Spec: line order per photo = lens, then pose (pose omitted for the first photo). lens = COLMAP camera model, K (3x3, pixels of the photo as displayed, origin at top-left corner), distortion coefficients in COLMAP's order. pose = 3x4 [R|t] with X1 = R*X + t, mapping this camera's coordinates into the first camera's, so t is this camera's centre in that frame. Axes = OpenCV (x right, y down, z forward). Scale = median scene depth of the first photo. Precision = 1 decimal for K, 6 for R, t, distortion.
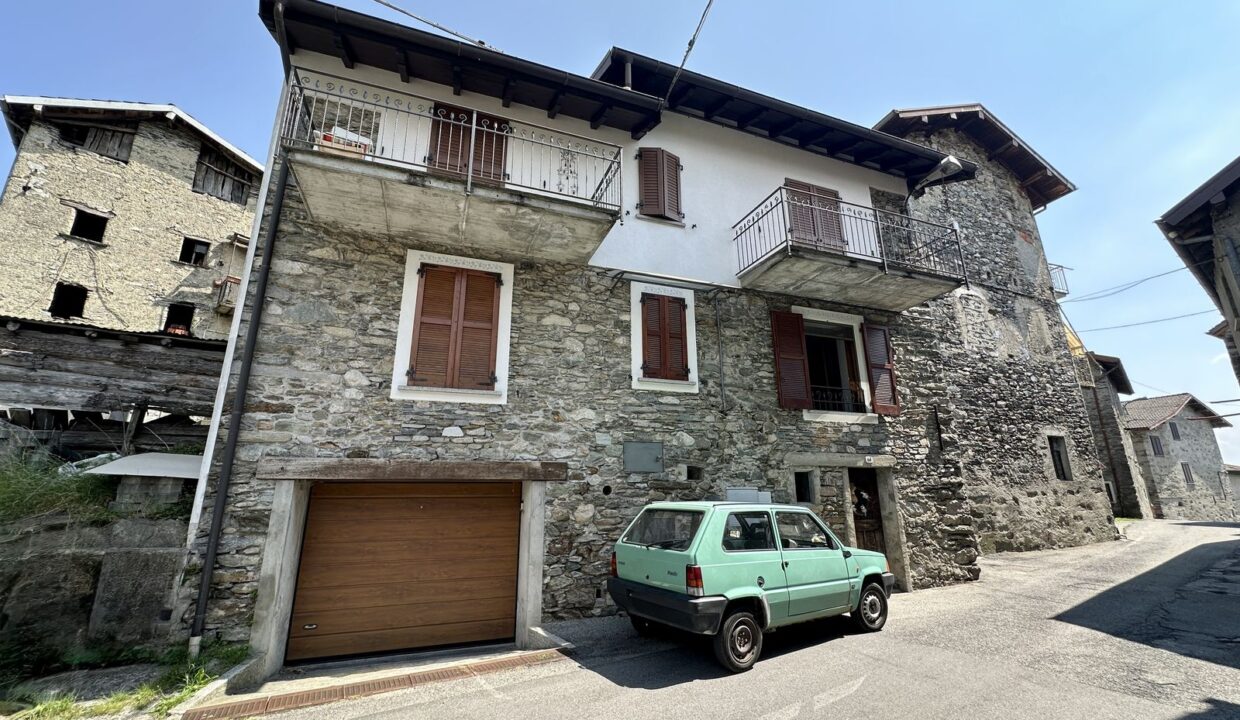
lens RADIAL K [[505.9, 0, 612.9], [0, 505.9, 355.3], [0, 0, 1]] dist [-0.003112, 0.000659]
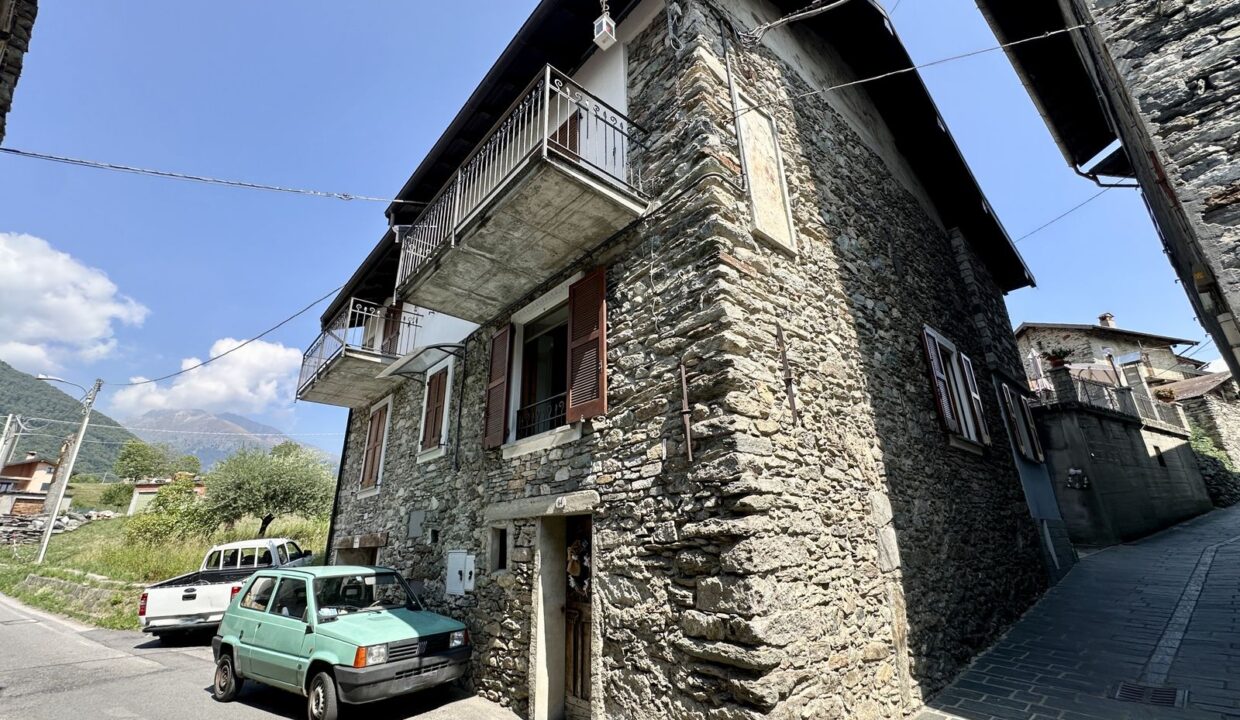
lens RADIAL K [[505.9, 0, 612.1], [0, 505.9, 365.5], [0, 0, 1]] dist [-0.003112, 0.000659]
pose [[0.355902, -0.318068, -0.878730, 1.098364], [0.263687, 0.936269, -0.232097, 0.204409], [0.896550, -0.149106, 0.417091, 0.801728]]
